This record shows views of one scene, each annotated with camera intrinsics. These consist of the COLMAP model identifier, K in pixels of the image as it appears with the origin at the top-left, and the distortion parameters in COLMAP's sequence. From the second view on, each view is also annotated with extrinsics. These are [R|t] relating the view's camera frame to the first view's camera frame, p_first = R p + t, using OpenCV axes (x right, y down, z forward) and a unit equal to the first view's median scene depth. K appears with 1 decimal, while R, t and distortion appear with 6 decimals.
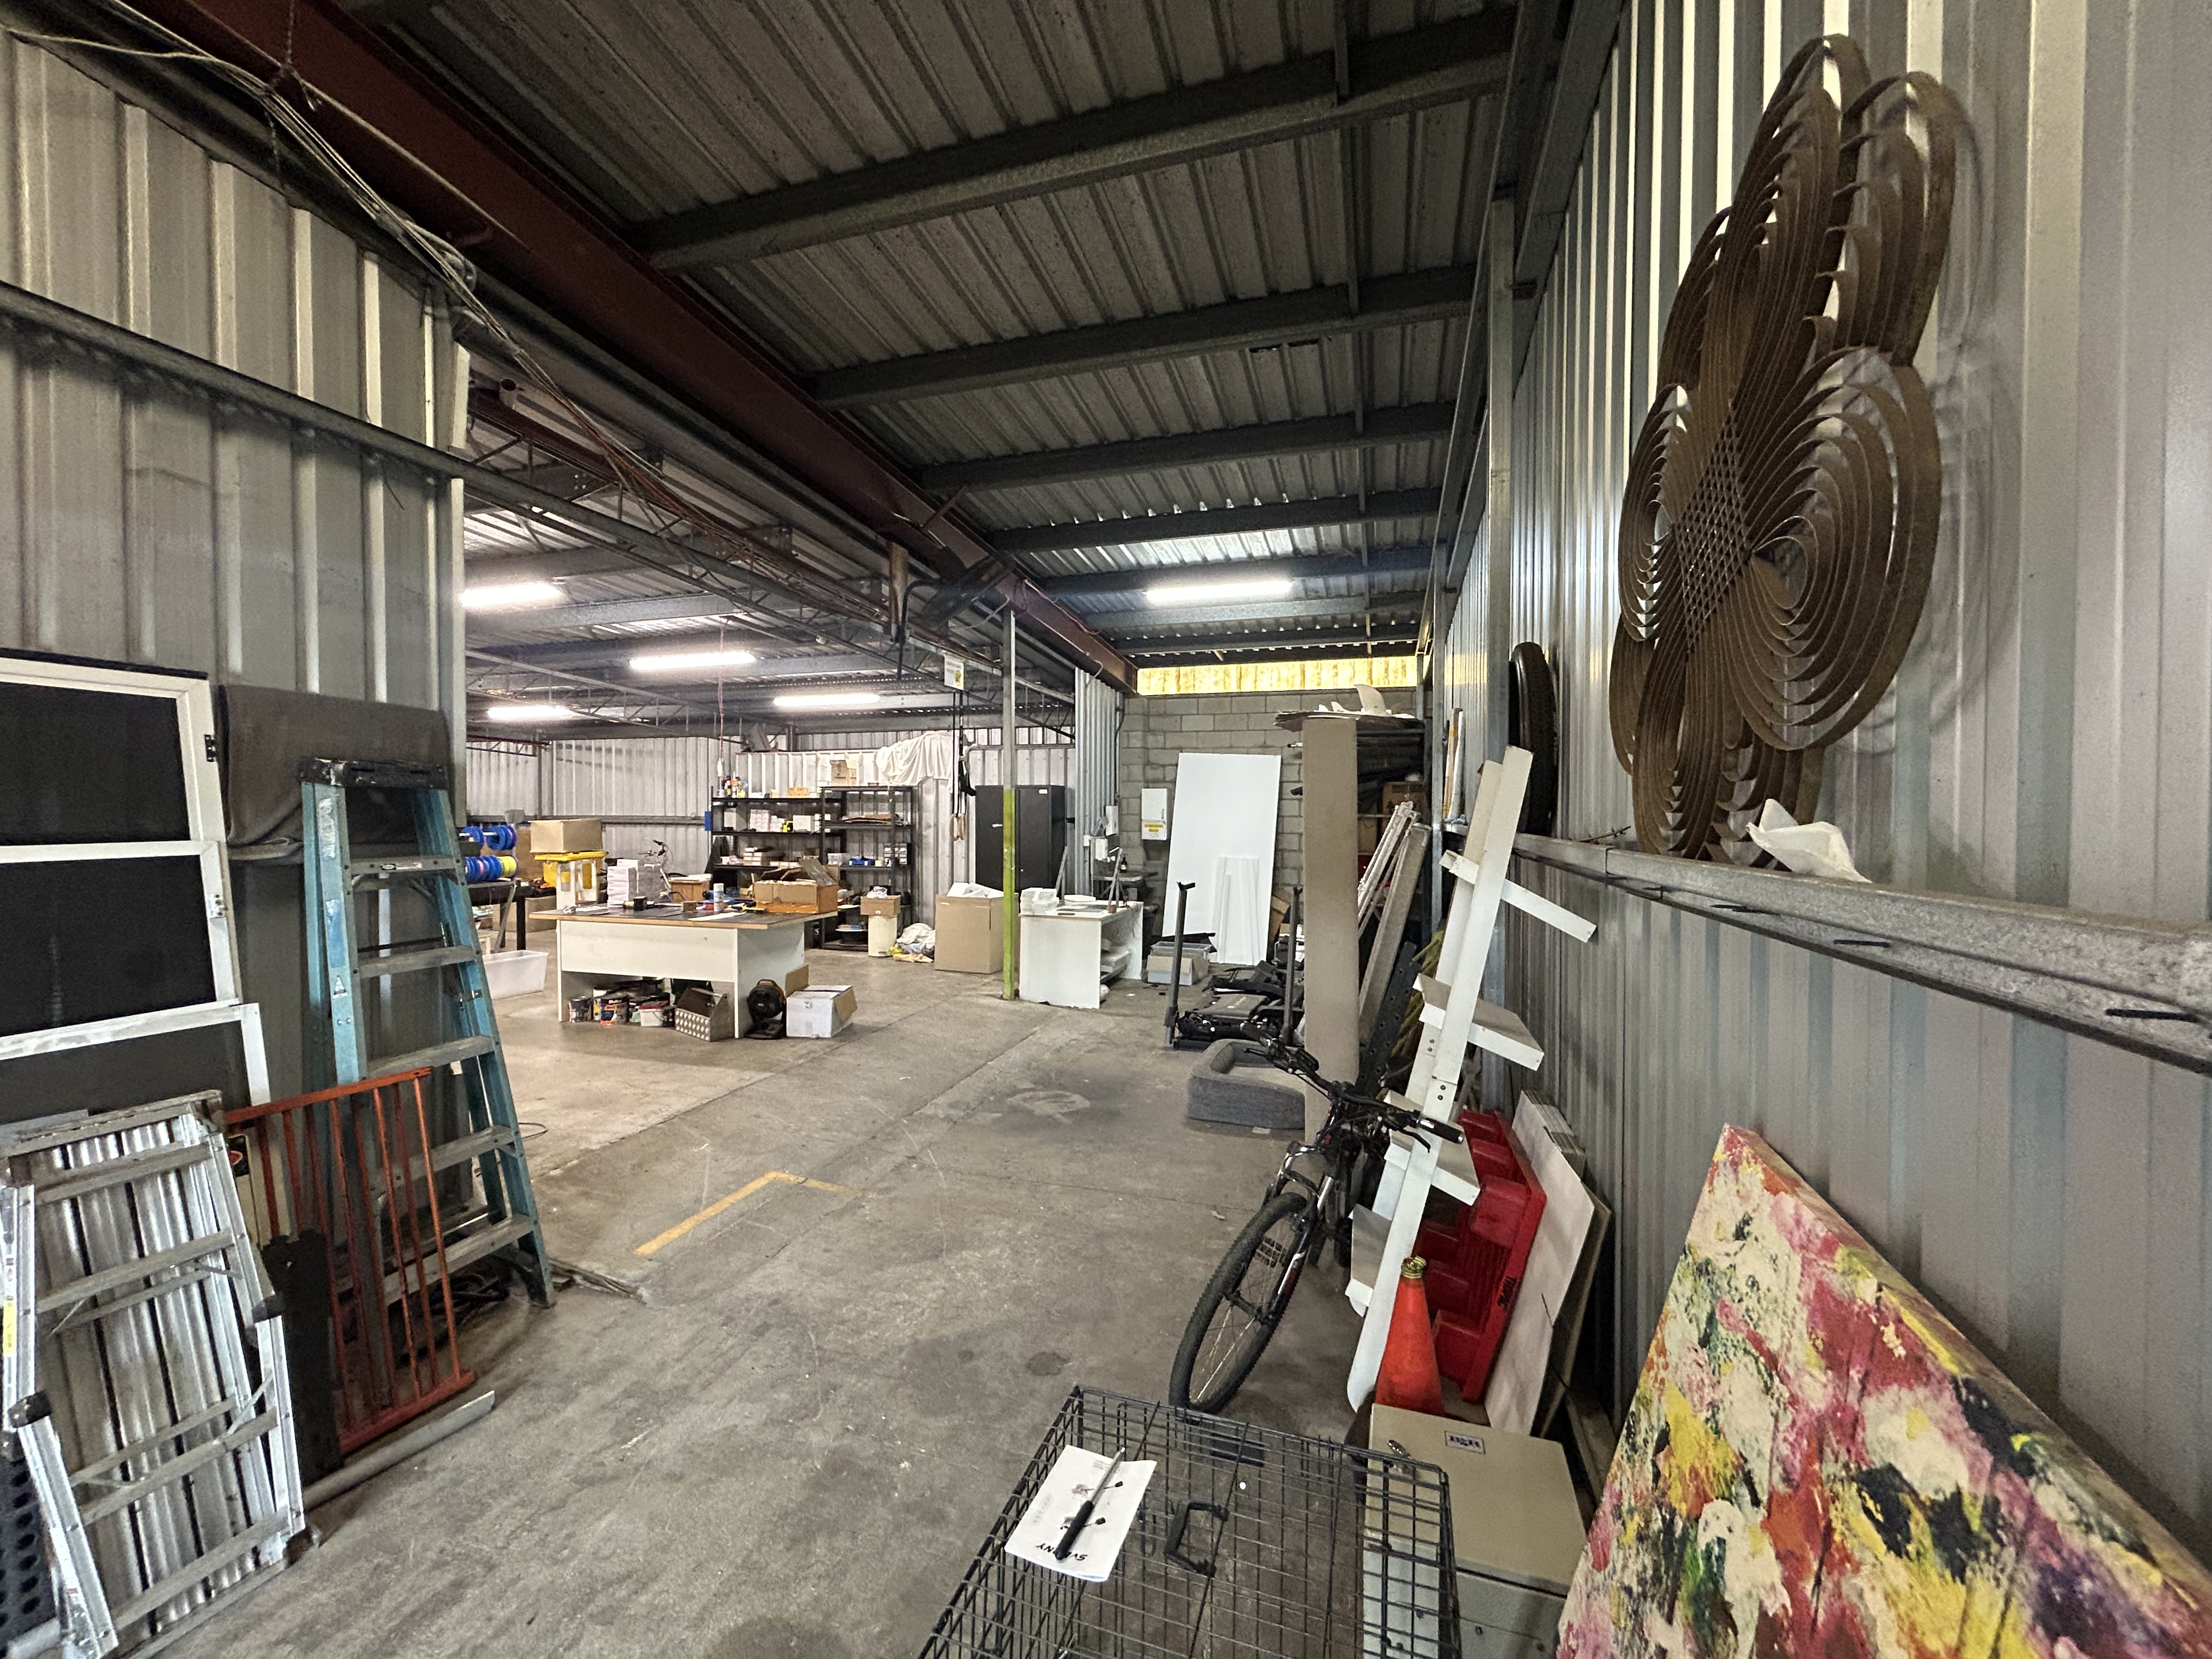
lens RADIAL K [[882.2, 0, 1106.8], [0, 882.2, 829.9], [0, 0, 1]] dist [0.001243, 0.000530]
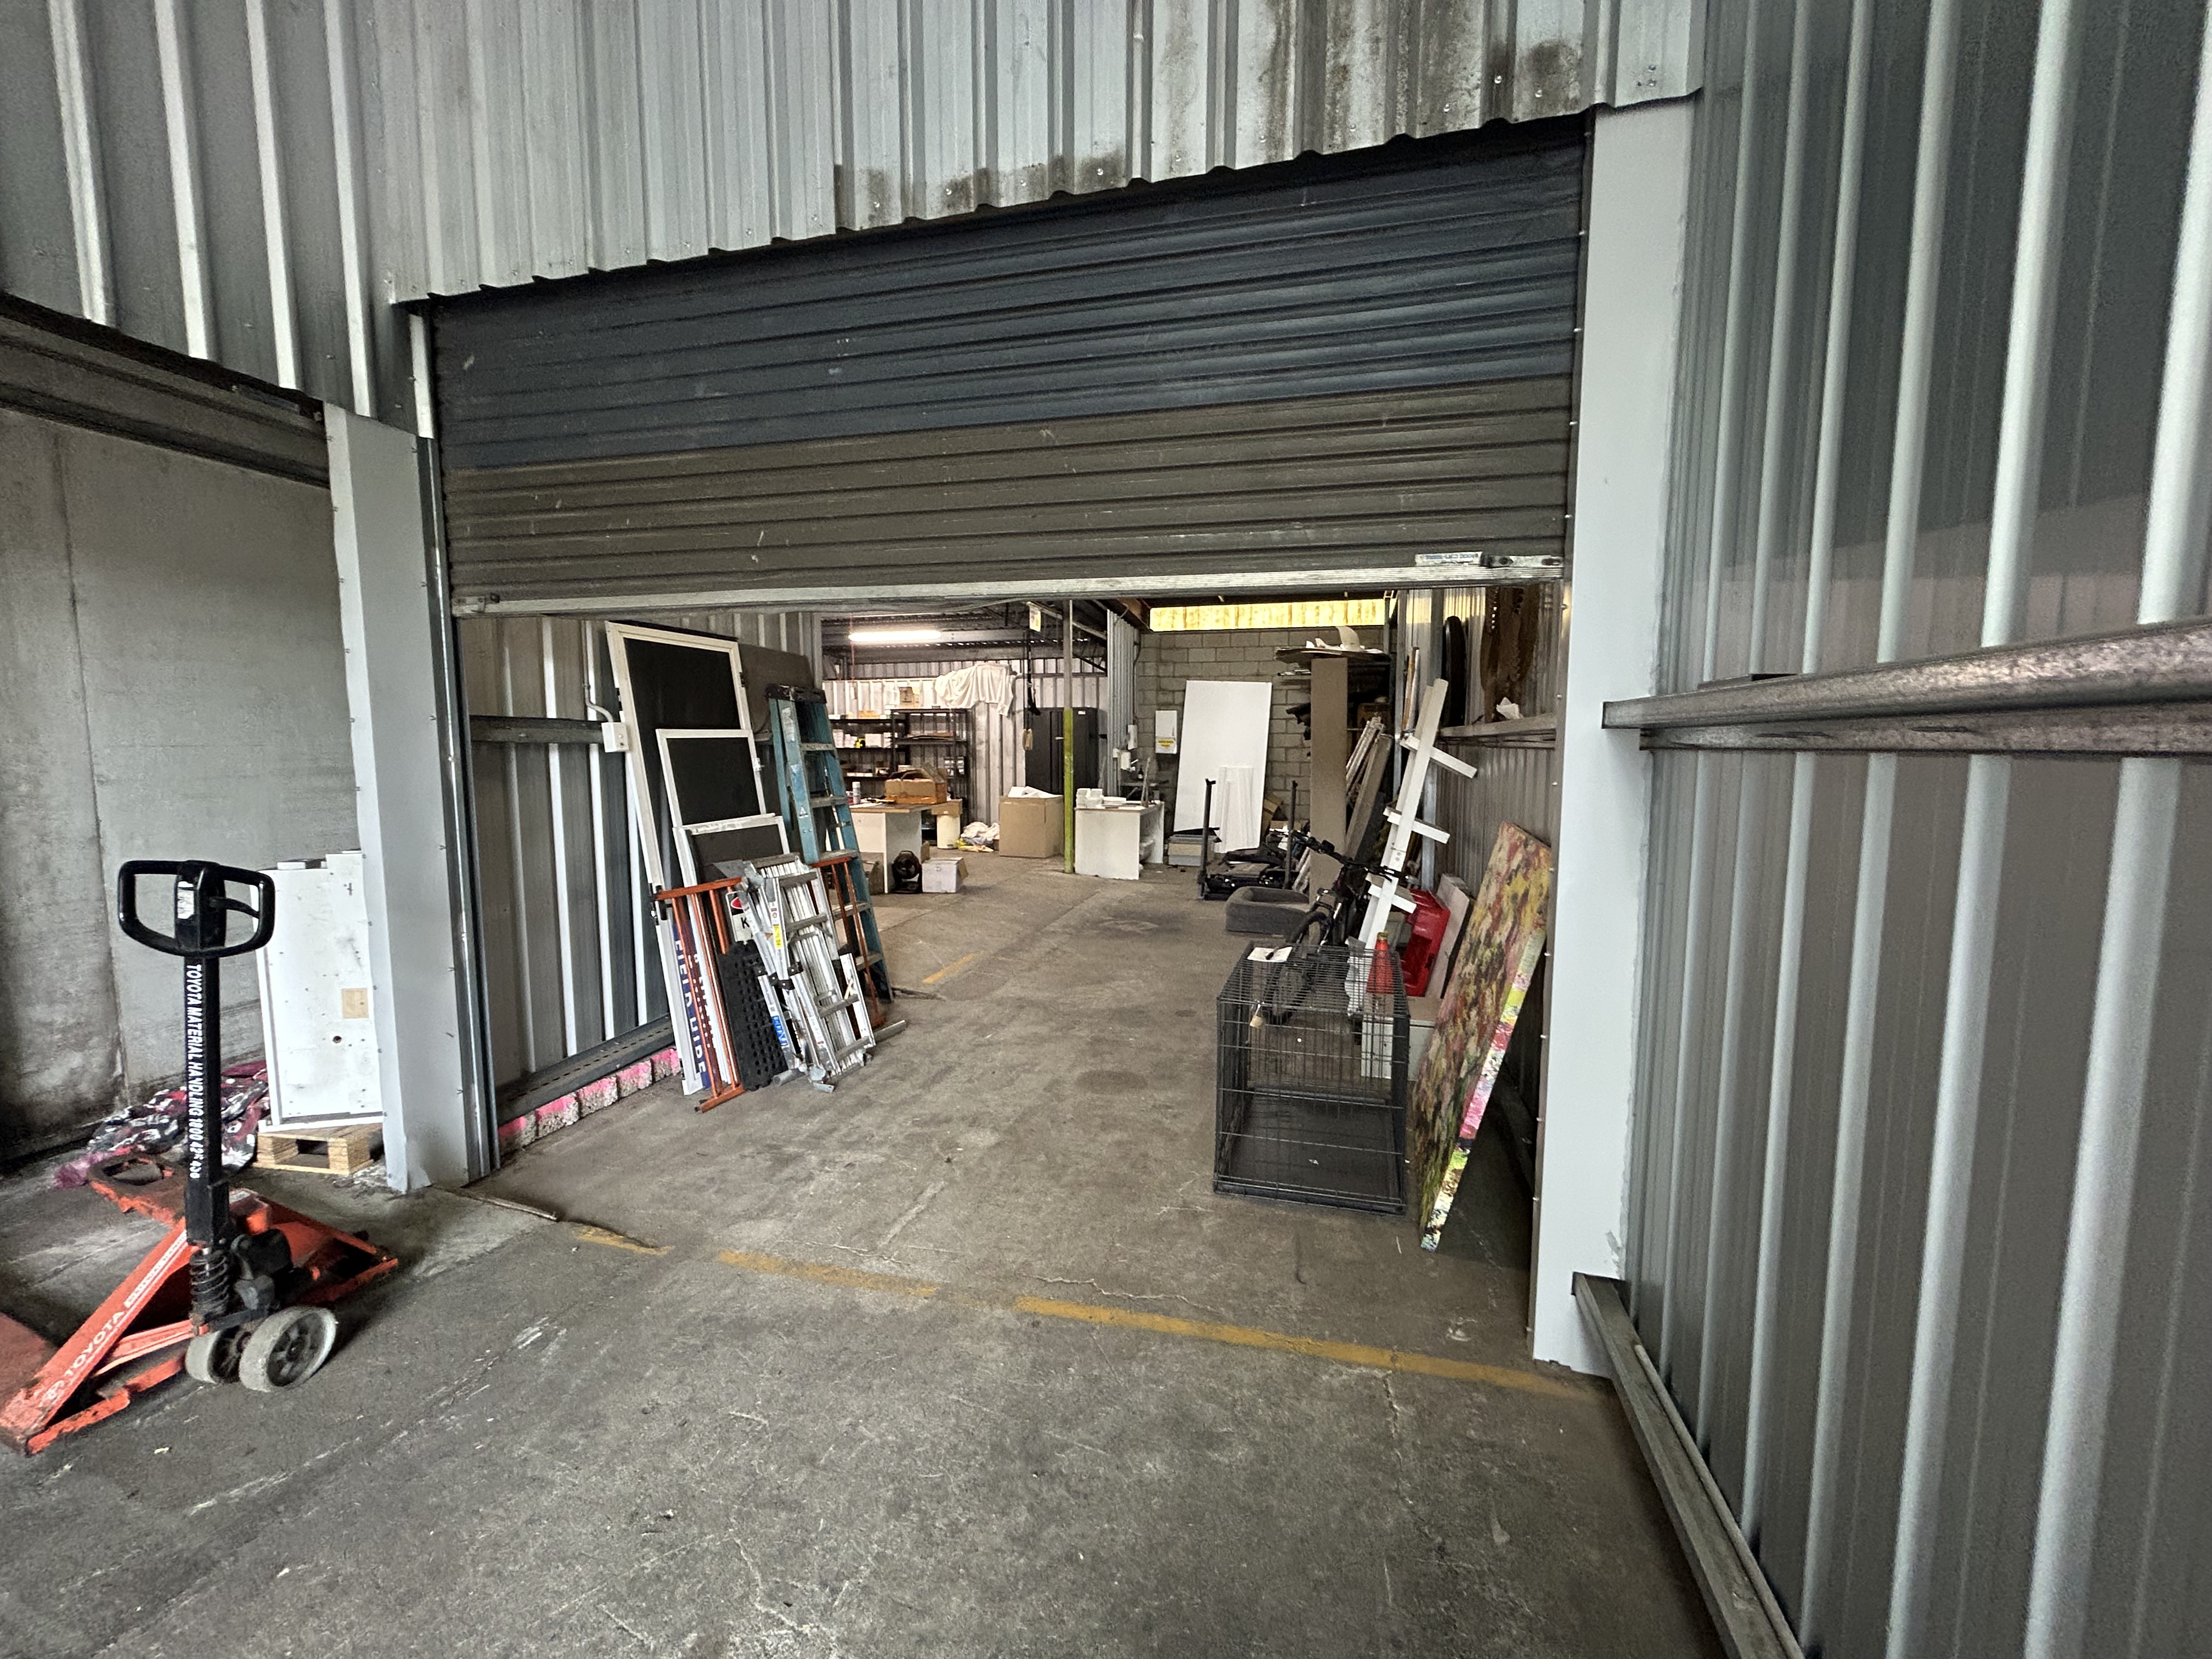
lens RADIAL K [[882.2, 0, 1105.4], [0, 882.2, 838.7], [0, 0, 1]] dist [0.001243, 0.000530]
pose [[0.999172, -0.007657, 0.039961, -0.083925], [0.003990, 0.995838, 0.091049, 0.018318], [-0.040492, -0.090814, 0.995044, -0.222085]]
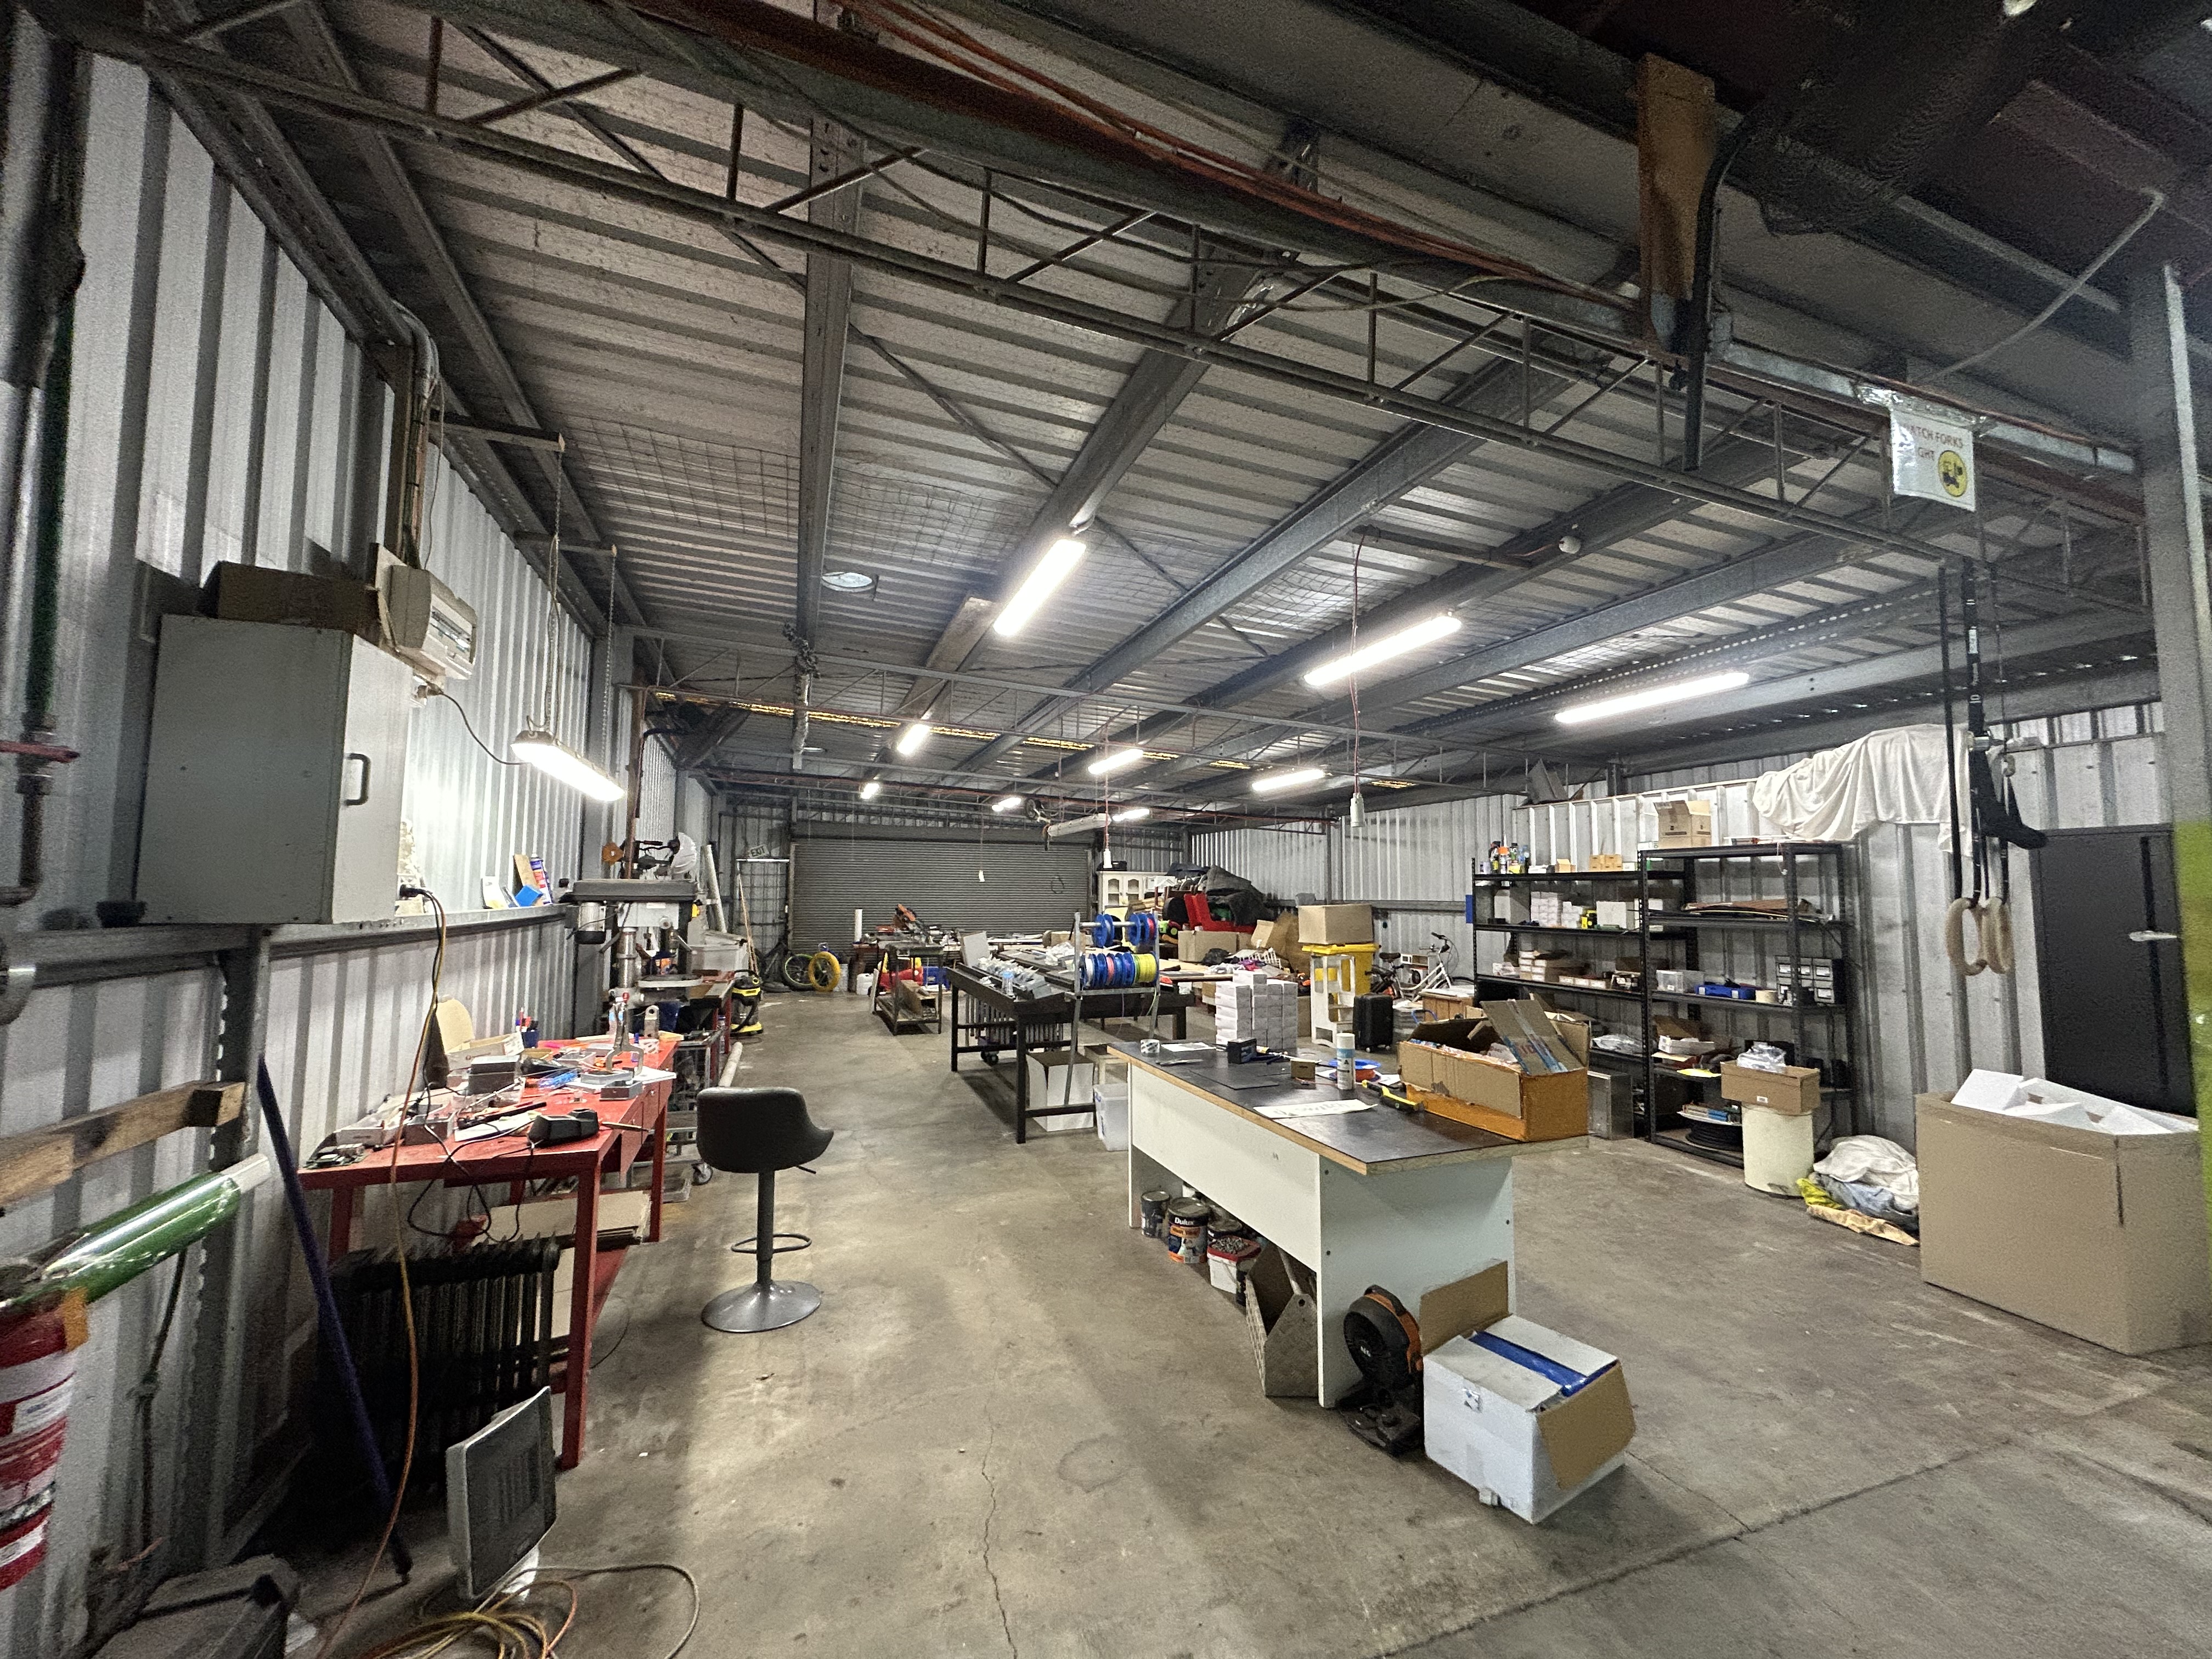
lens RADIAL K [[882.2, 0, 1113.4], [0, 882.2, 831.7], [0, 0, 1]] dist [0.001243, 0.000530]
pose [[0.593895, -0.059059, -0.802372, -0.067990], [-0.016384, 0.996207, -0.085453, -0.007164], [0.804376, 0.063896, 0.590675, 0.394240]]
